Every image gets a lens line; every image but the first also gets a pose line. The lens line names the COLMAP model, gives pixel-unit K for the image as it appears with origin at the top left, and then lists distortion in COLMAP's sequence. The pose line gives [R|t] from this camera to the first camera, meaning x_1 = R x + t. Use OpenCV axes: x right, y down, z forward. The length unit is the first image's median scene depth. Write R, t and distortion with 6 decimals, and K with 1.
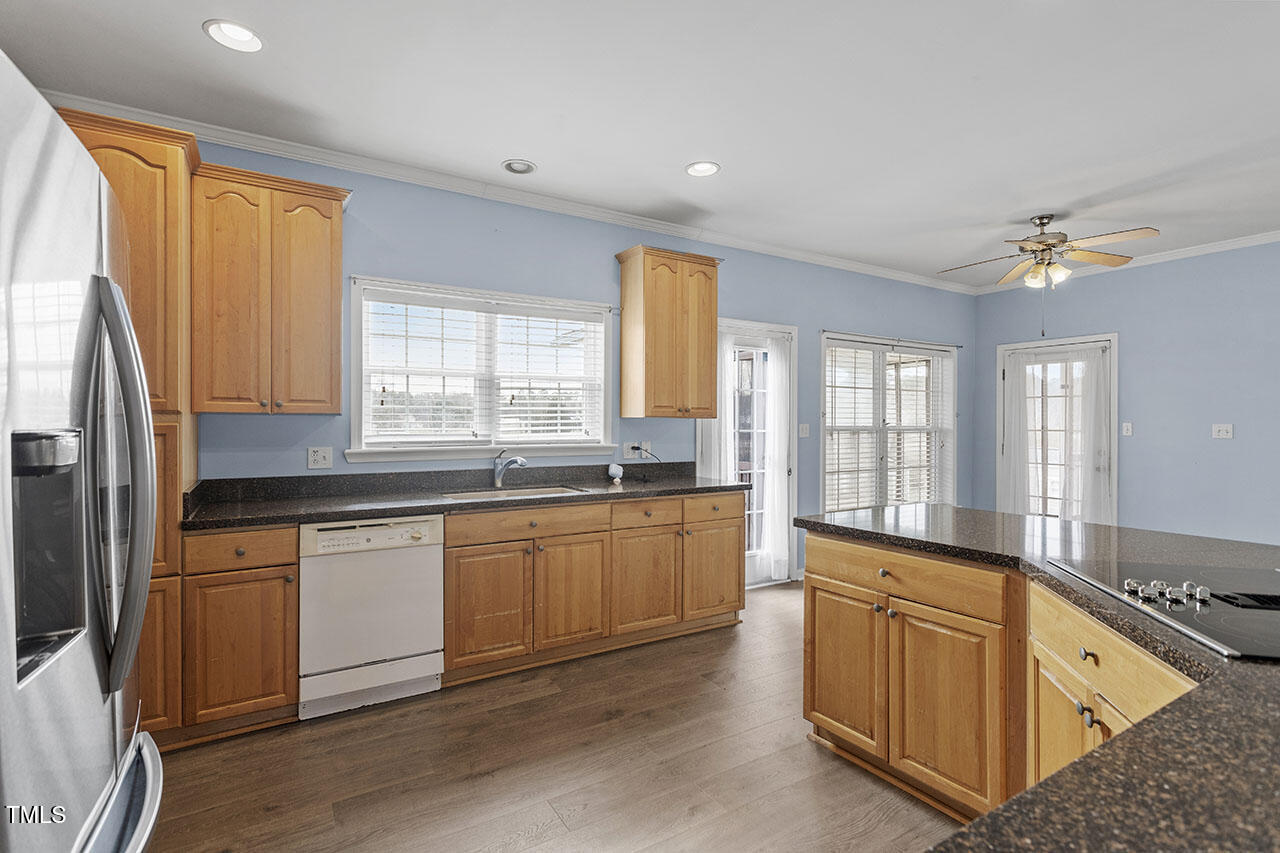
lens RADIAL K [[601.3, 0, 638.9], [0, 601.3, 422.1], [0, 0, 1]] dist [-0.000538, -0.000354]
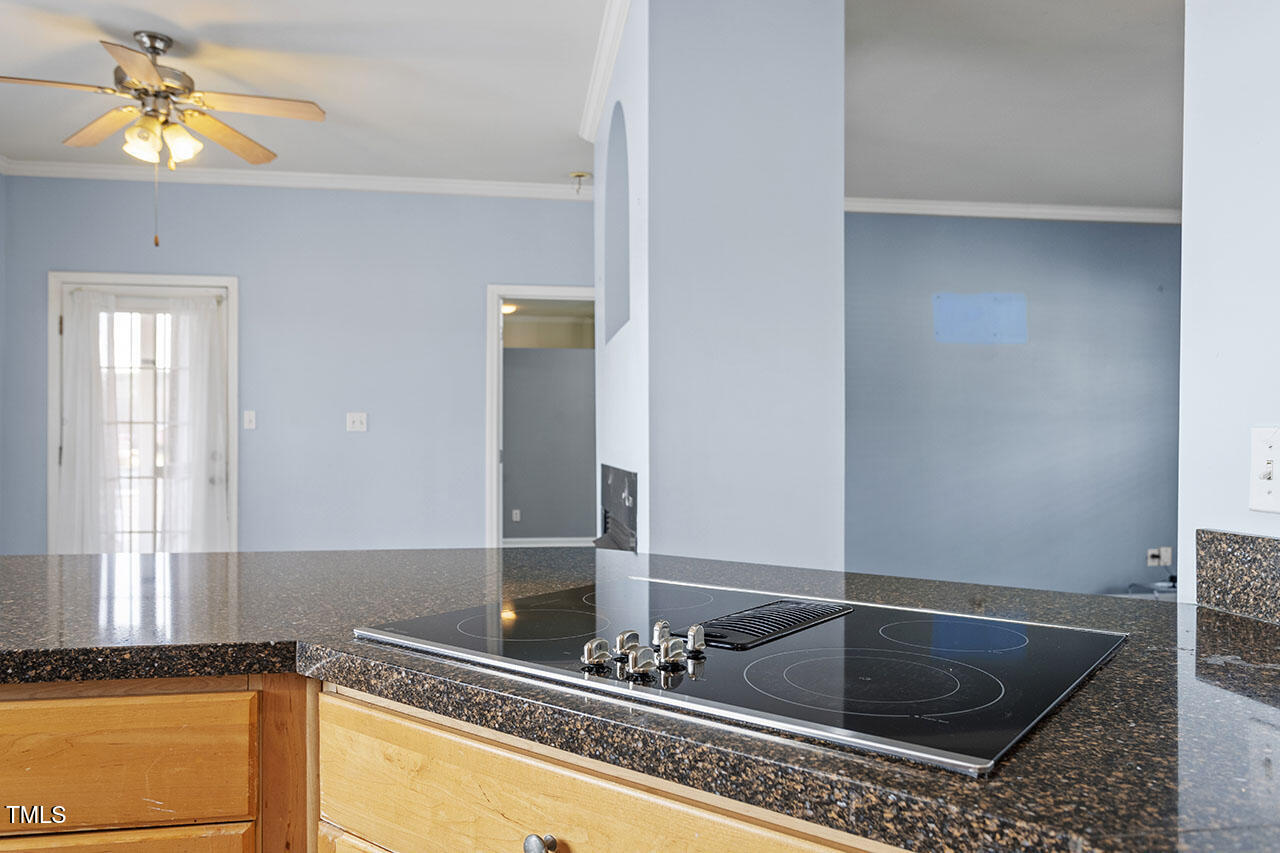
lens RADIAL K [[894.9, 0, 638.0], [0, 894.9, 443.9], [0, 0, 1]] dist [0.009175, 0.001625]
pose [[0.405875, -0.007028, 0.913902, 0.076029], [-0.002672, 0.999957, 0.008877, 0.037190], [-0.913925, -0.006045, 0.405839, 0.235849]]
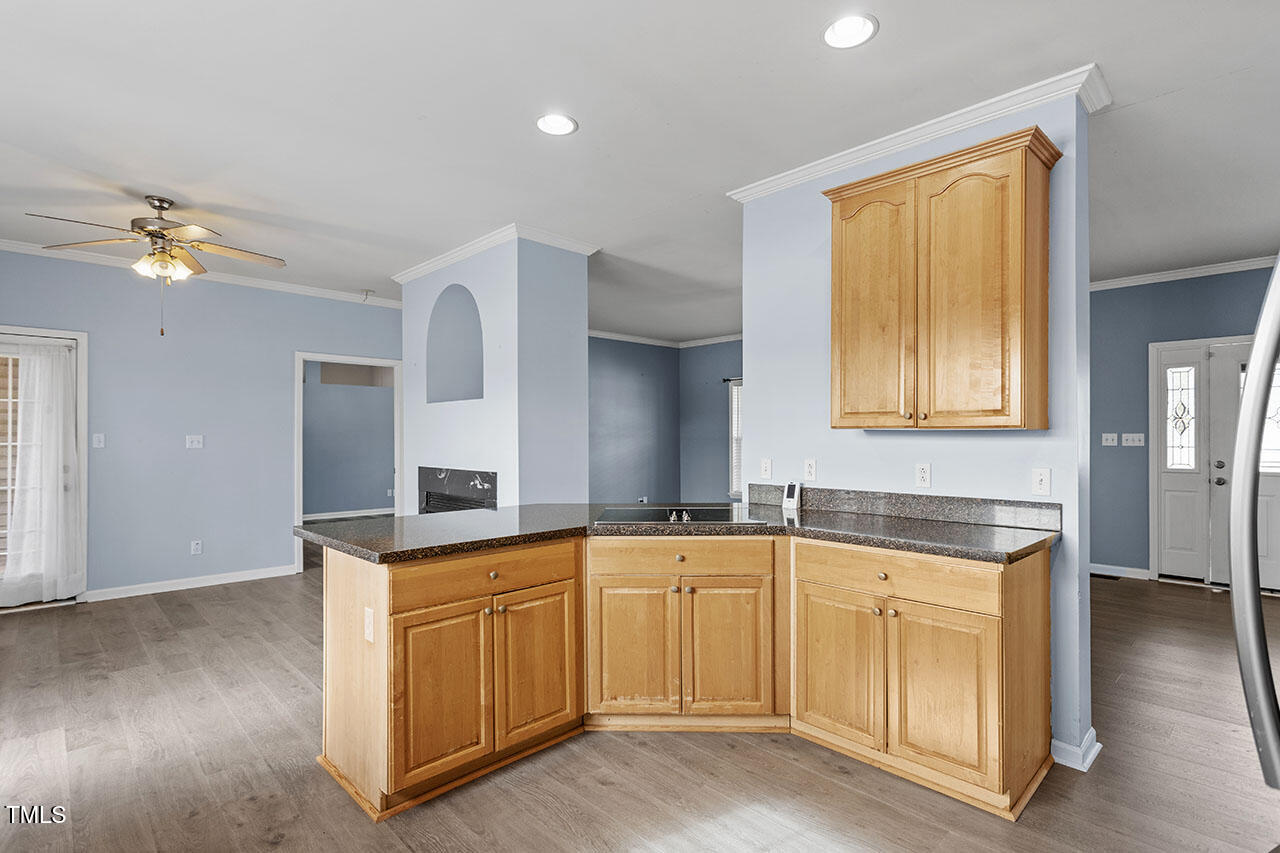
lens RADIAL K [[623.3, 0, 650.0], [0, 623.3, 433.6], [0, 0, 1]] dist [0.003102, 0.001899]
pose [[-0.220697, 0.002694, 0.975339, -0.384381], [-0.003797, 0.999986, -0.003621, 0.001603], [-0.975335, -0.004503, -0.220683, 0.513820]]
